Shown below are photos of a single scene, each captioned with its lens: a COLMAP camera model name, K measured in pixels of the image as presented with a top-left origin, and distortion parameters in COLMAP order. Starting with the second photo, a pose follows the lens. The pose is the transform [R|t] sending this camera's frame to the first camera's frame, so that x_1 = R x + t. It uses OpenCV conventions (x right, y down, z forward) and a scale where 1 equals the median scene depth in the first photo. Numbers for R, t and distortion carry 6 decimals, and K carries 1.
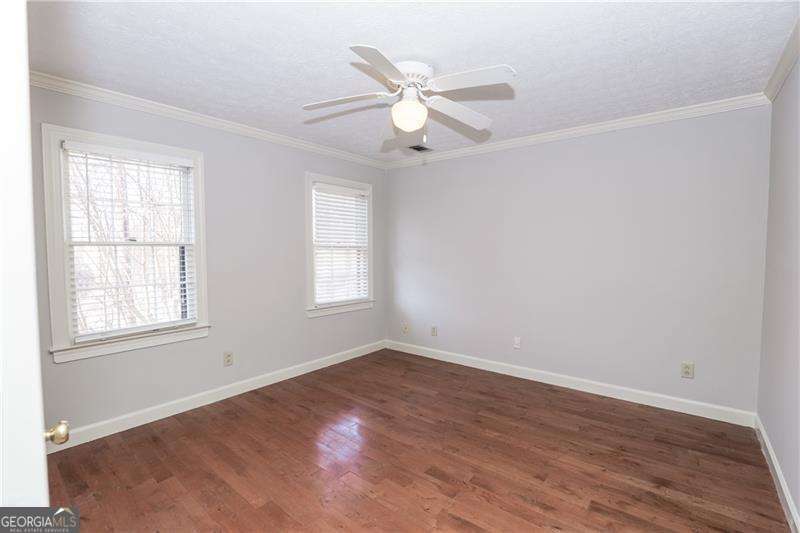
lens RADIAL K [[373.5, 0, 396.3], [0, 373.5, 265.6], [0, 0, 1]] dist [-0.008238, 0.000796]
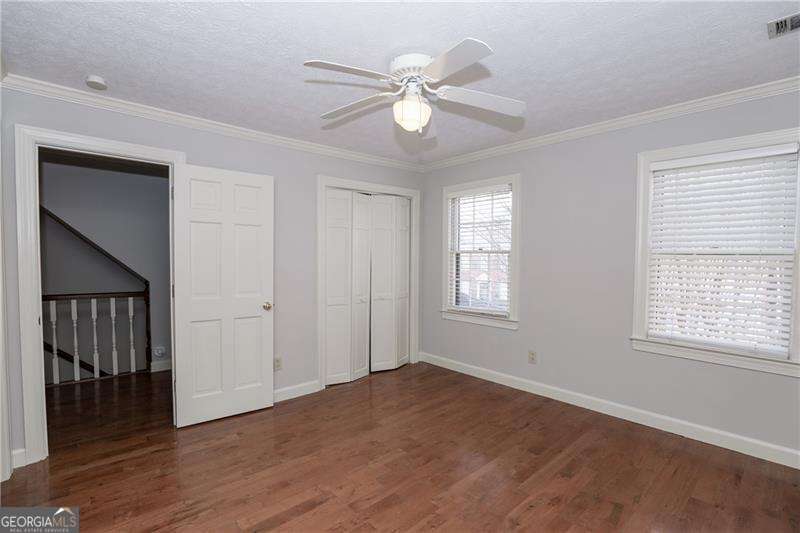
lens RADIAL K [[373.5, 0, 398.0], [0, 373.5, 263.9], [0, 0, 1]] dist [-0.008238, 0.000796]
pose [[-0.121593, 0.032322, -0.992054, 0.656979], [-0.045391, 0.998243, 0.038087, -0.043687], [0.991542, 0.049661, -0.119912, 0.717591]]
